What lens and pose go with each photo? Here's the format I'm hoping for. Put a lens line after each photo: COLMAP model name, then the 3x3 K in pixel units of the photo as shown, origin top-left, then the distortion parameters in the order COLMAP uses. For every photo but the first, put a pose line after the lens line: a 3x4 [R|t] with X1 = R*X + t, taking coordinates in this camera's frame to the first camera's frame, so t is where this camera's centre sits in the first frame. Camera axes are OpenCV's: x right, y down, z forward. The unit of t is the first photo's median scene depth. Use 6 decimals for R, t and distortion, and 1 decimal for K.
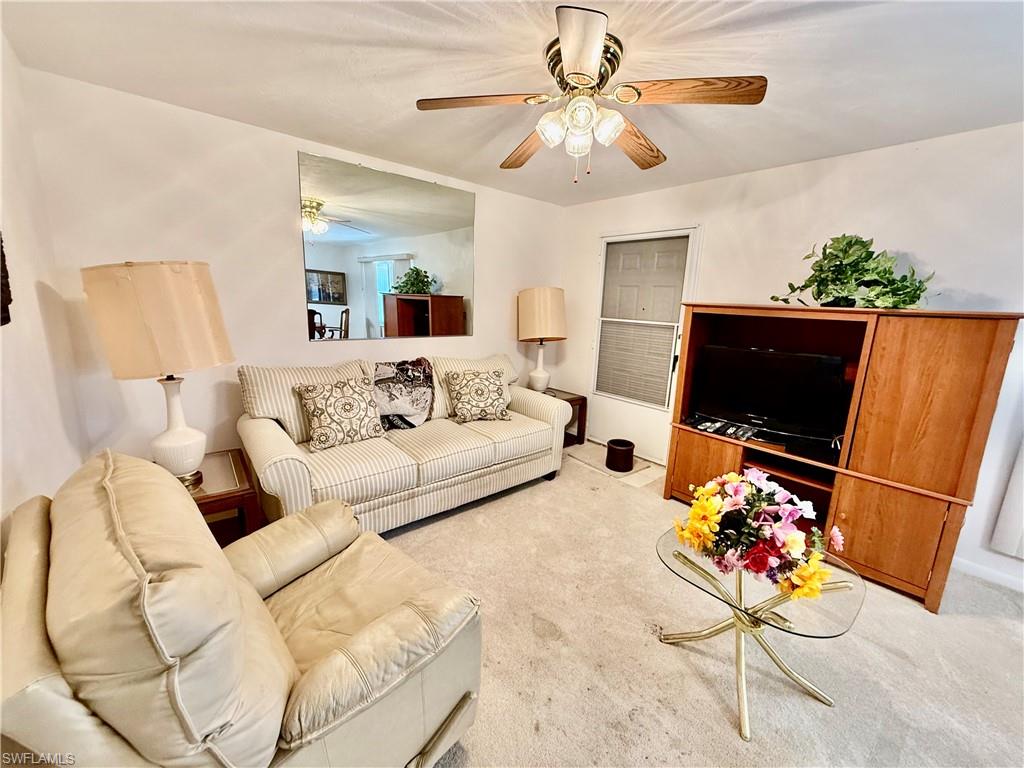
lens RADIAL K [[408.5, 0, 510.5], [0, 408.5, 382.1], [0, 0, 1]] dist [-0.000703, -0.000001]
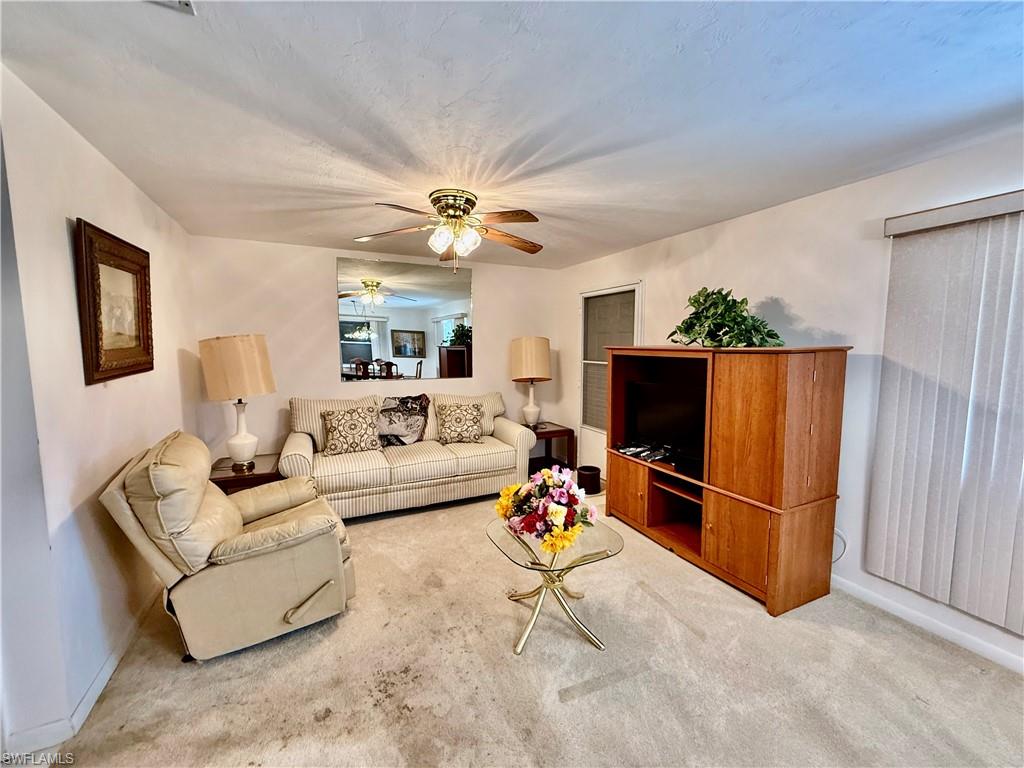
lens RADIAL K [[408.5, 0, 510.5], [0, 408.5, 382.1], [0, 0, 1]] dist [-0.000703, -0.000001]
pose [[0.966657, -0.011614, -0.255811, 0.489315], [-0.017212, 0.993765, -0.110158, 0.052427], [0.255496, 0.110888, 0.960430, -0.244337]]
